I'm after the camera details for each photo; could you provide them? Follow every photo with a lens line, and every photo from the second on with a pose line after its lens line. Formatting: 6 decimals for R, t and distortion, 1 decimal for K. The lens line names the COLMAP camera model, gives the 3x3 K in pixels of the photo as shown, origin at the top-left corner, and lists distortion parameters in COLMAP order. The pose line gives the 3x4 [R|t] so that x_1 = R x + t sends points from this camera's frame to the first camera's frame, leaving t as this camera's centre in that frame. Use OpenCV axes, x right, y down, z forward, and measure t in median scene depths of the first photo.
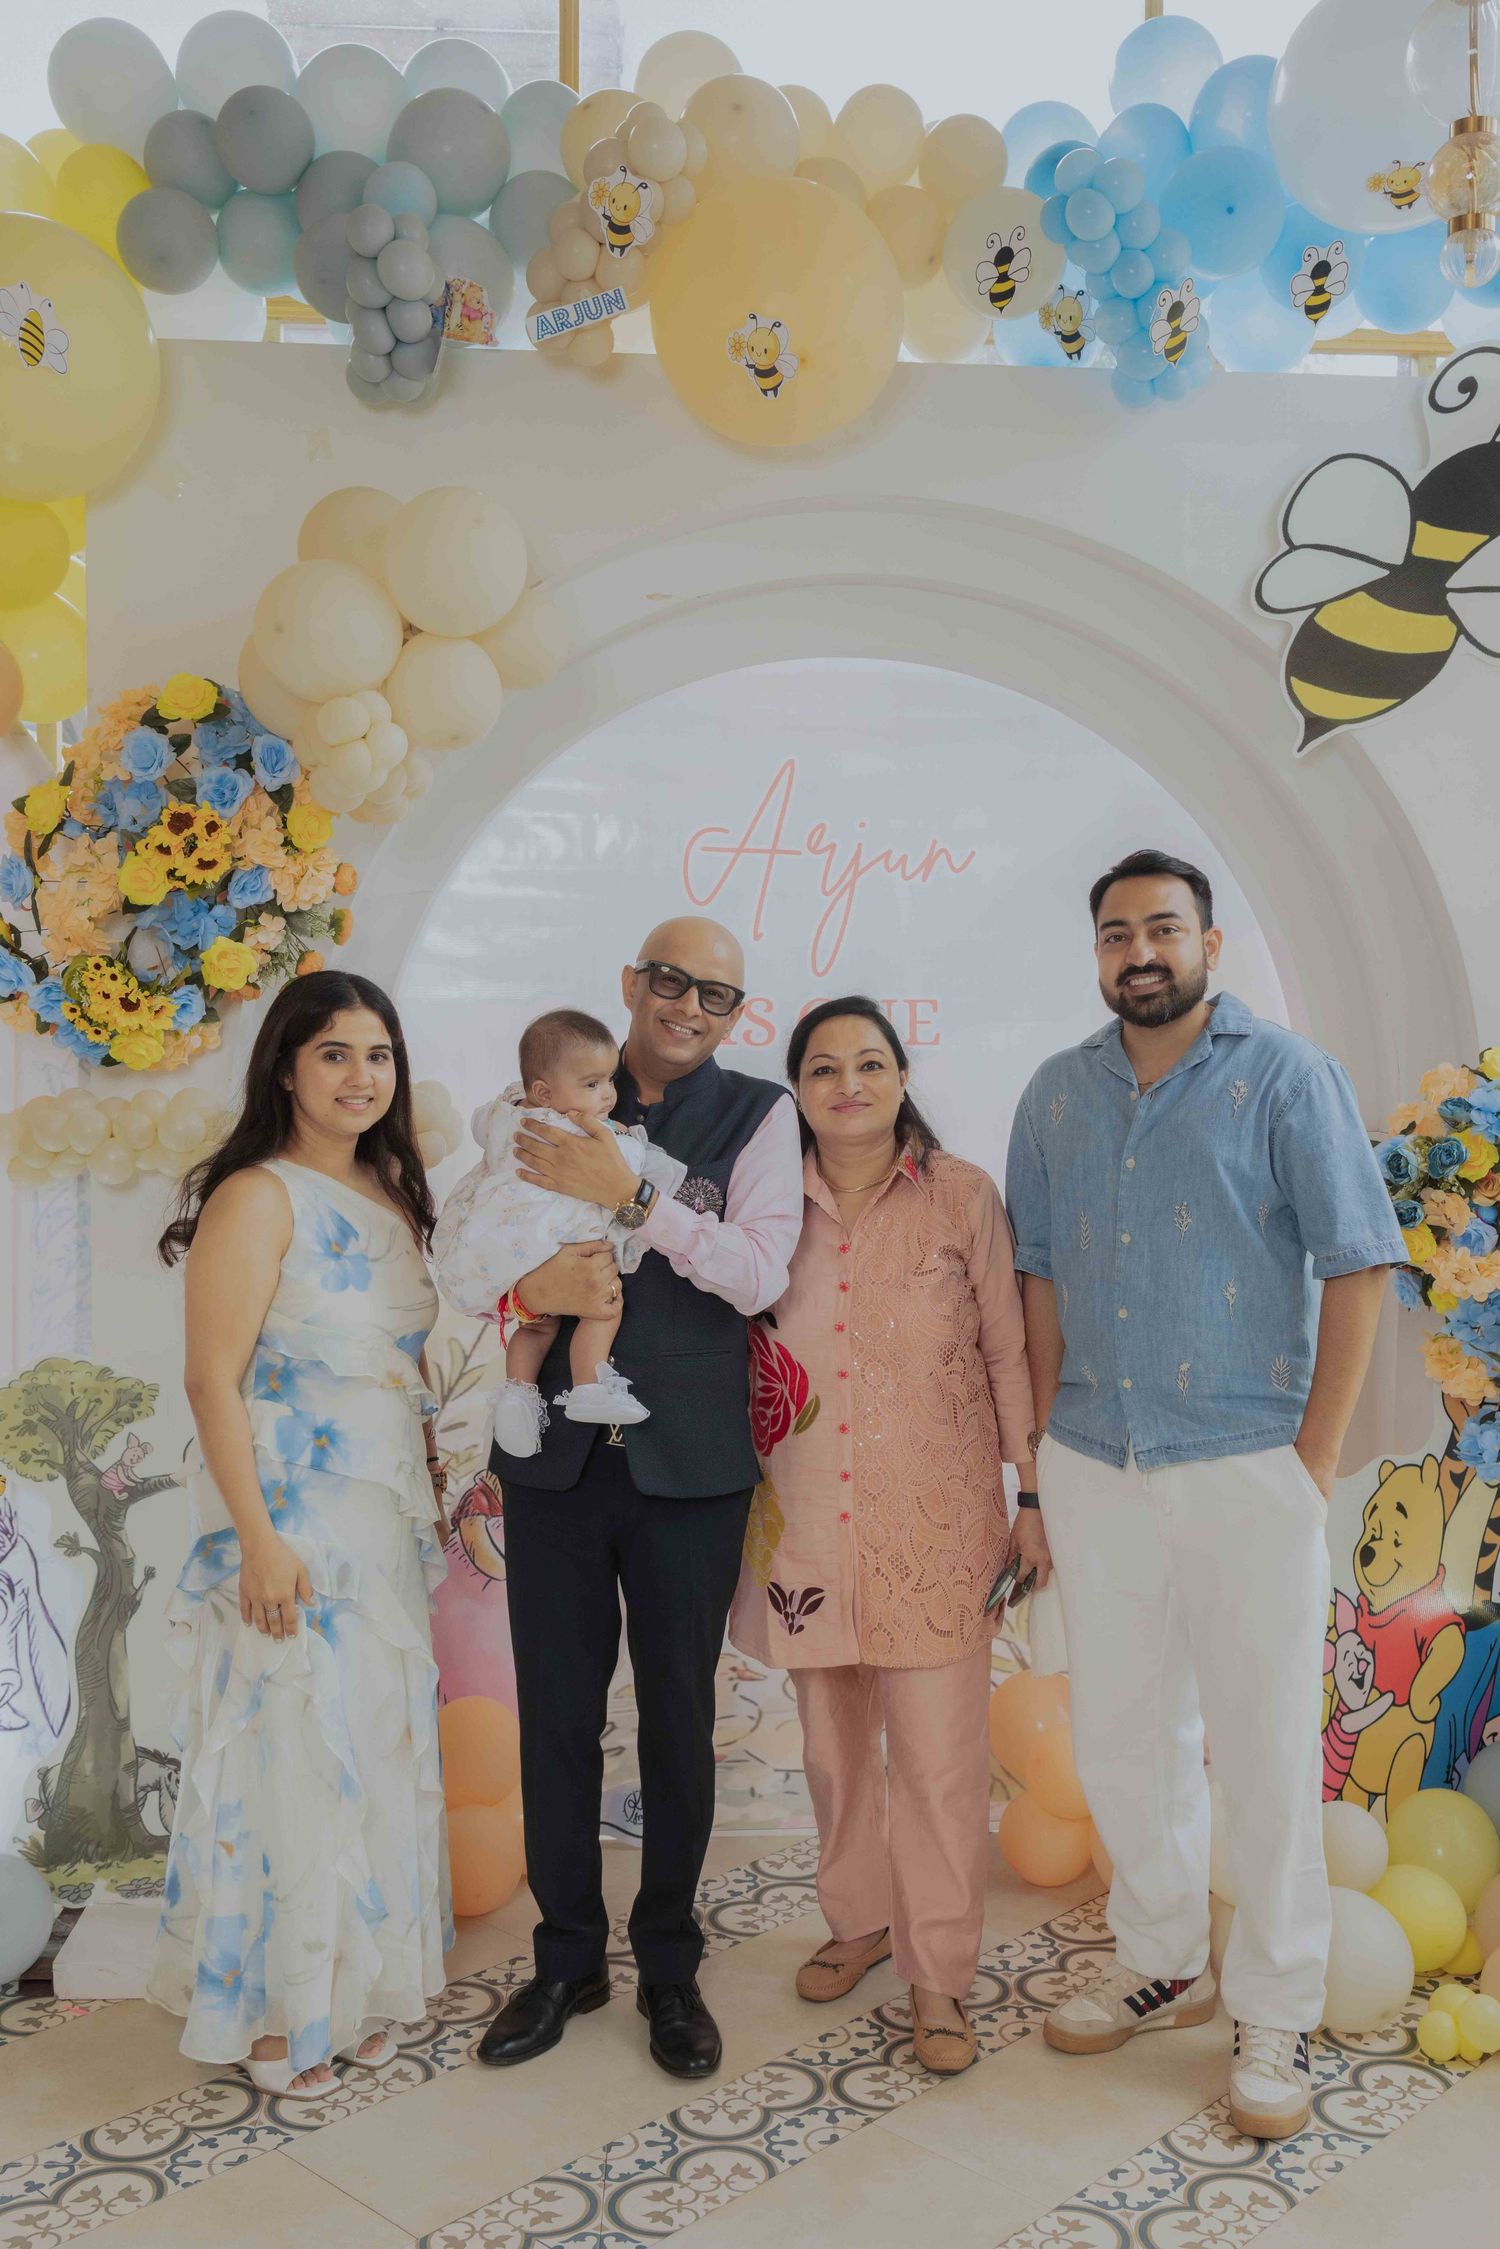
lens RADIAL K [[2217.3, 0, 750.0], [0, 2217.3, 1124.5], [0, 0, 1]] dist [0.015938, 0.022762]
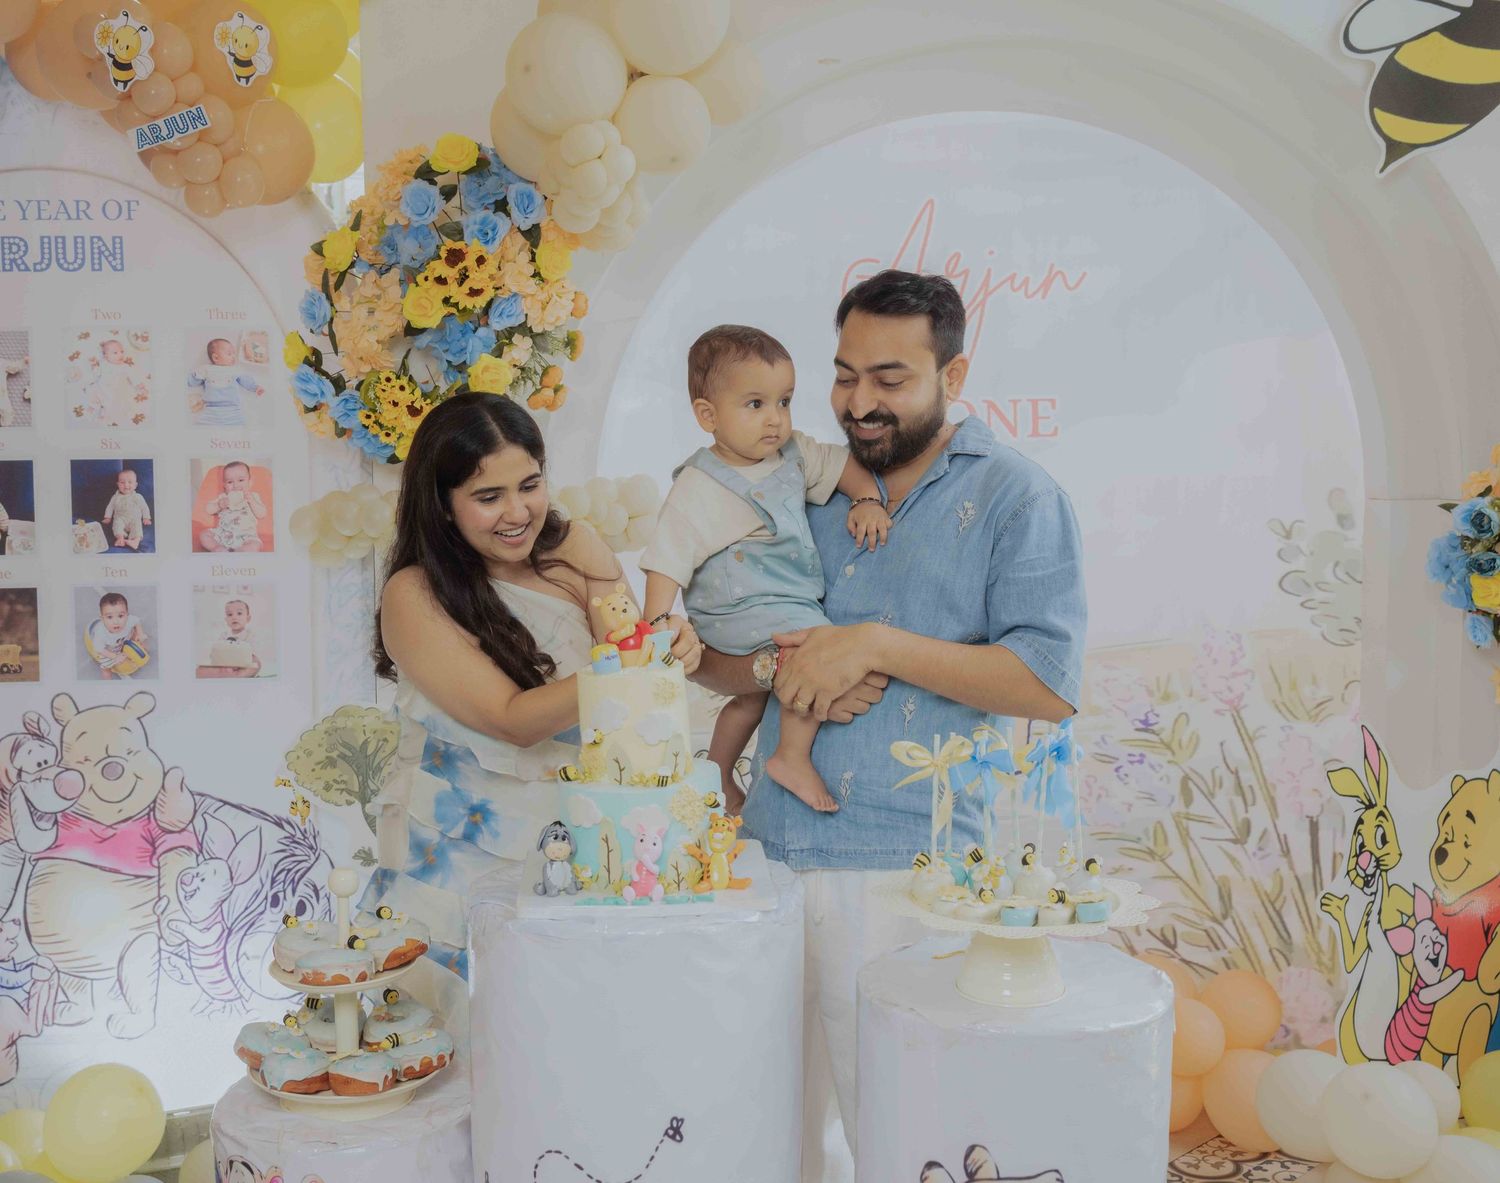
lens RADIAL K [[1752.1, 0, 658.2], [0, 1752.1, 596.5], [0, 0, 1]] dist [0.033527, -0.040205]
pose [[0.998474, -0.018873, -0.051890, -0.096513], [0.020534, 0.999288, 0.031662, 0.018968], [0.051256, -0.032679, 0.998151, 0.048782]]
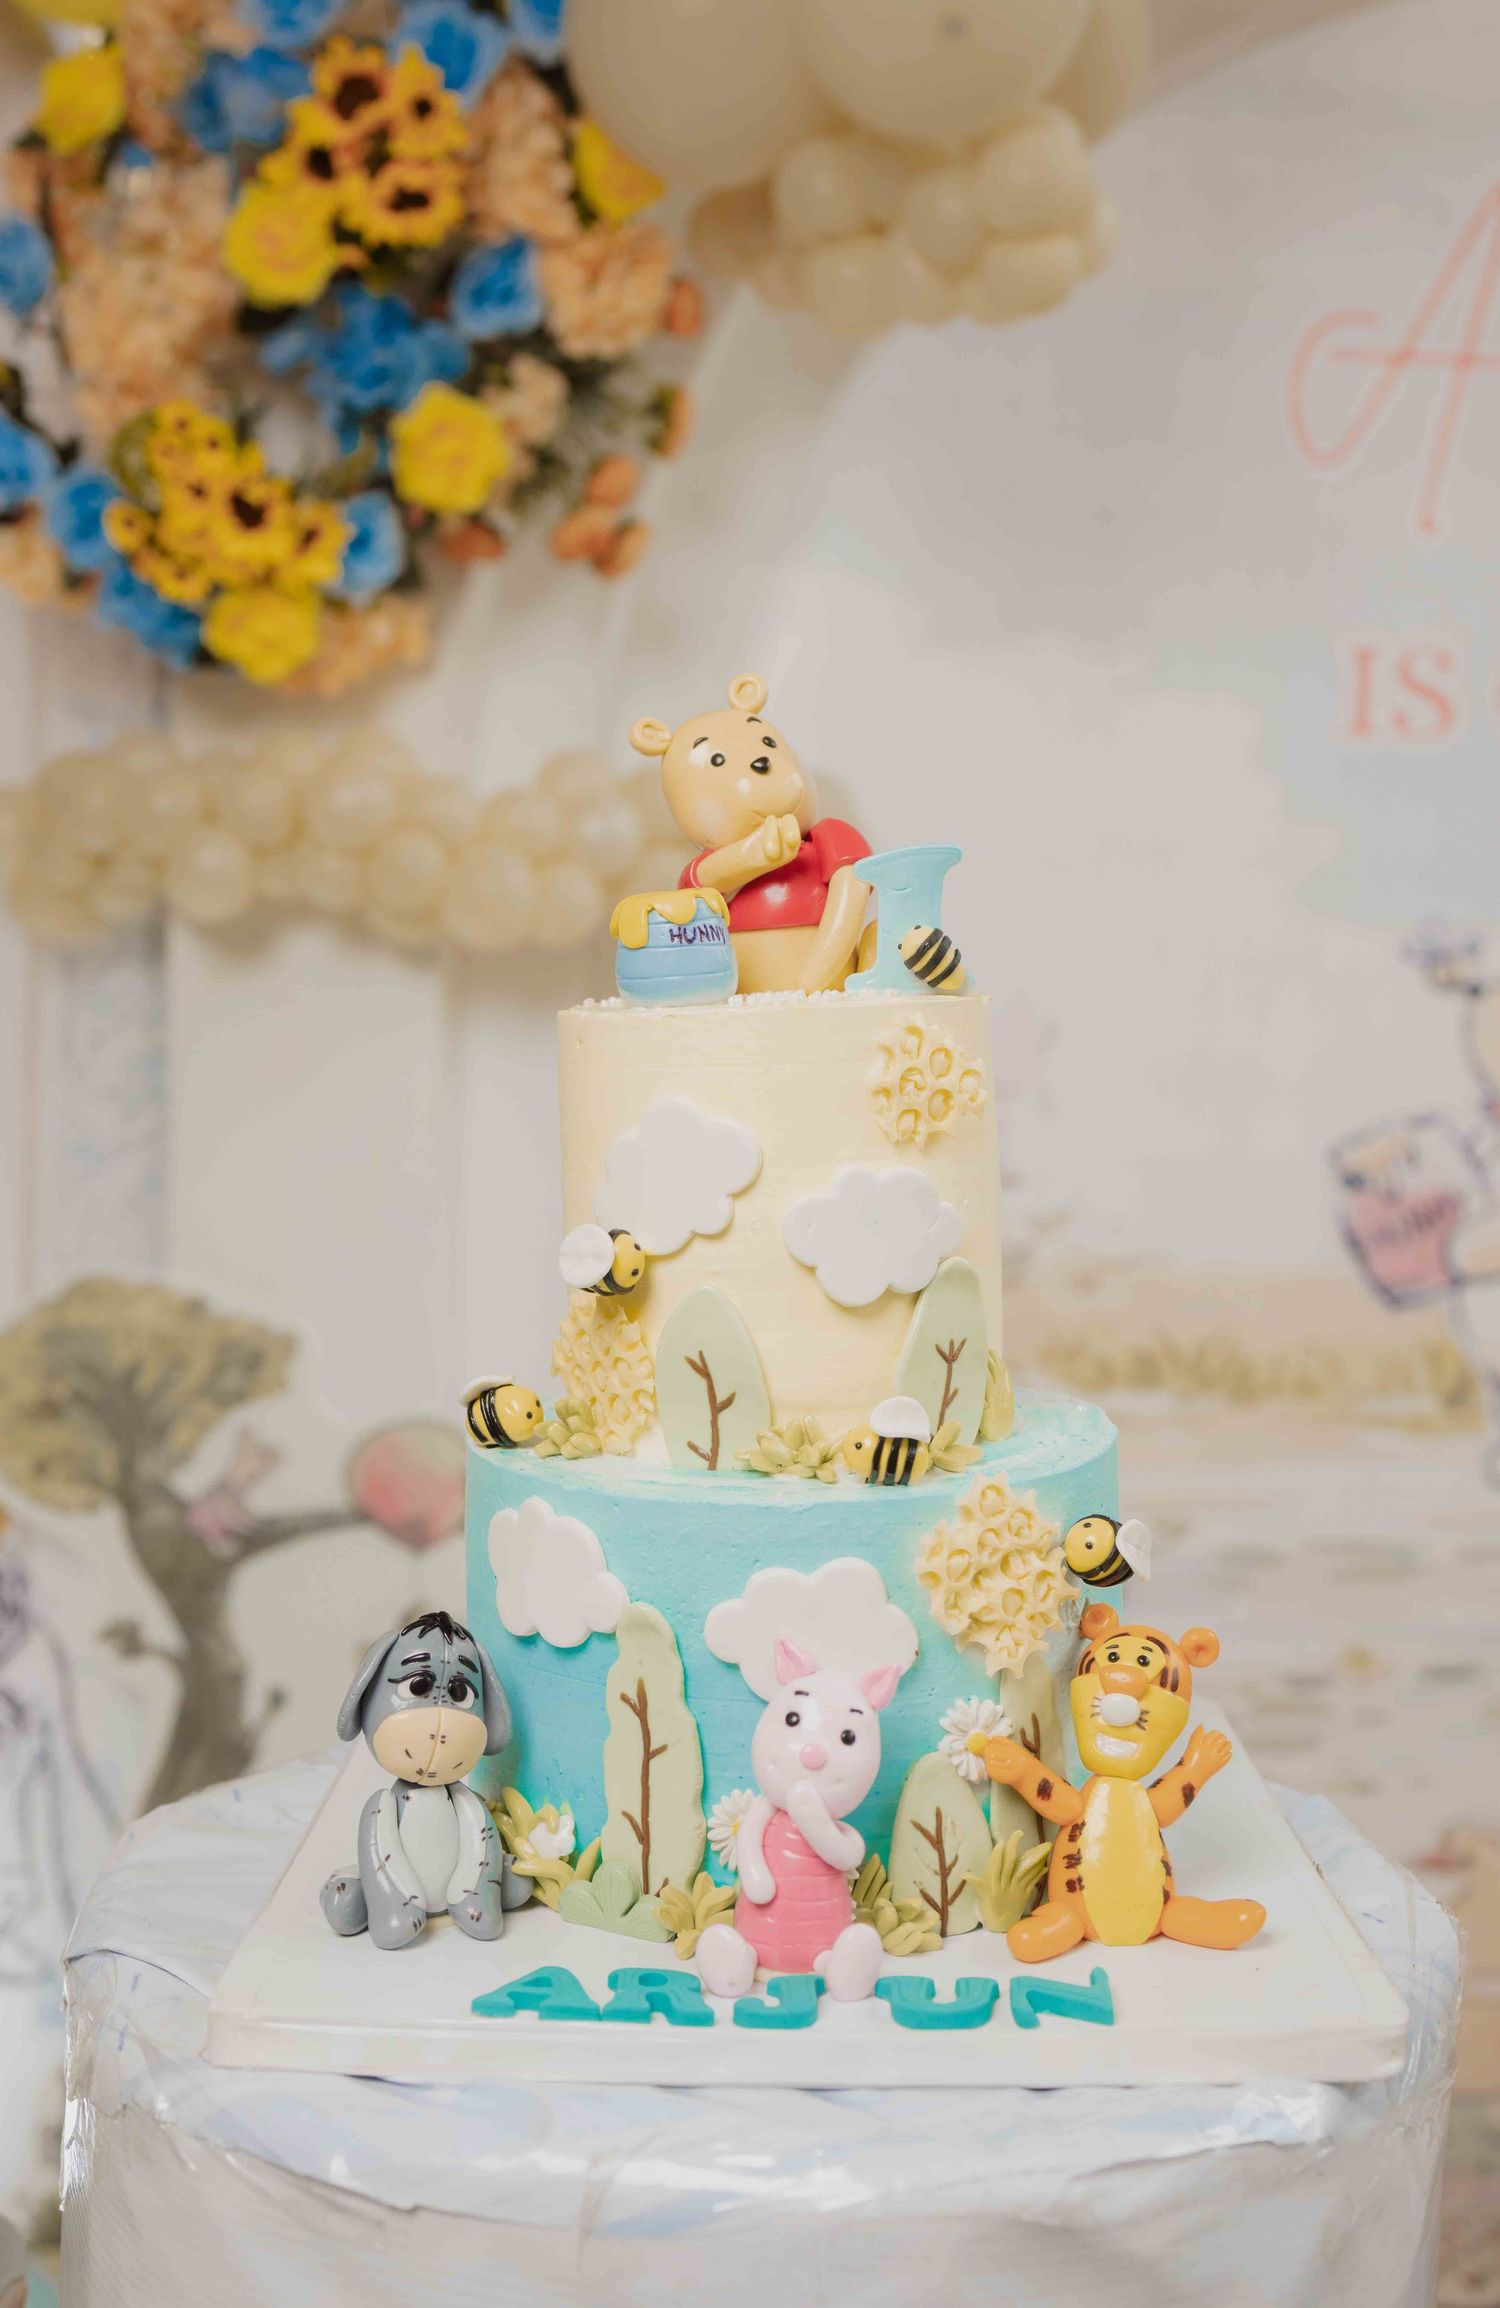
lens RADIAL K [[2450.7, 0, 763.5], [0, 2450.7, 1231.0], [0, 0, 1]] dist [0.010320, 0.001485]
pose [[0.996982, 0.019331, -0.075190, -0.124220], [-0.017316, 0.999476, 0.027365, 0.080720], [0.075680, -0.025980, 0.996794, 0.471478]]
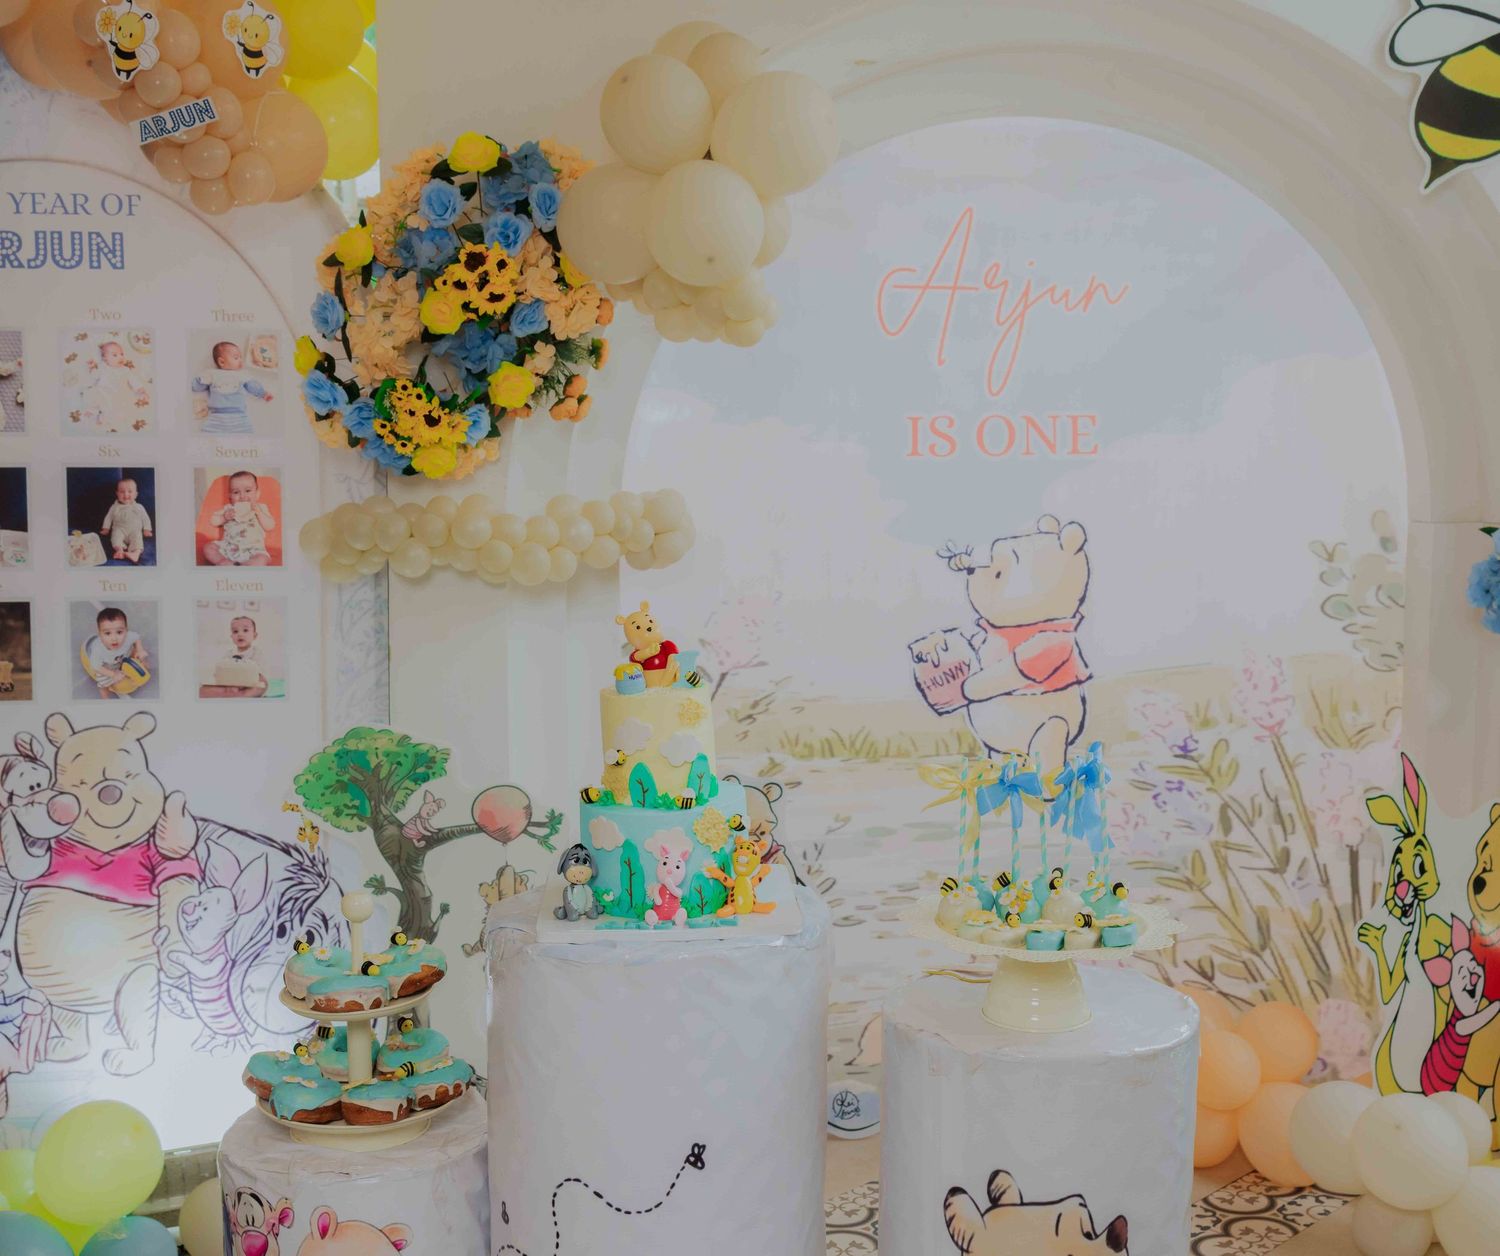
lens RADIAL K [[1858.9, 0, 765.4], [0, 1858.9, 634.0], [0, 0, 1]] dist [0.019423, 0.008975]
pose [[0.999878, -0.011465, -0.010604, -0.093306], [0.011889, 0.999094, 0.040854, 0.019406], [0.010126, -0.040976, 0.999109, 0.024703]]
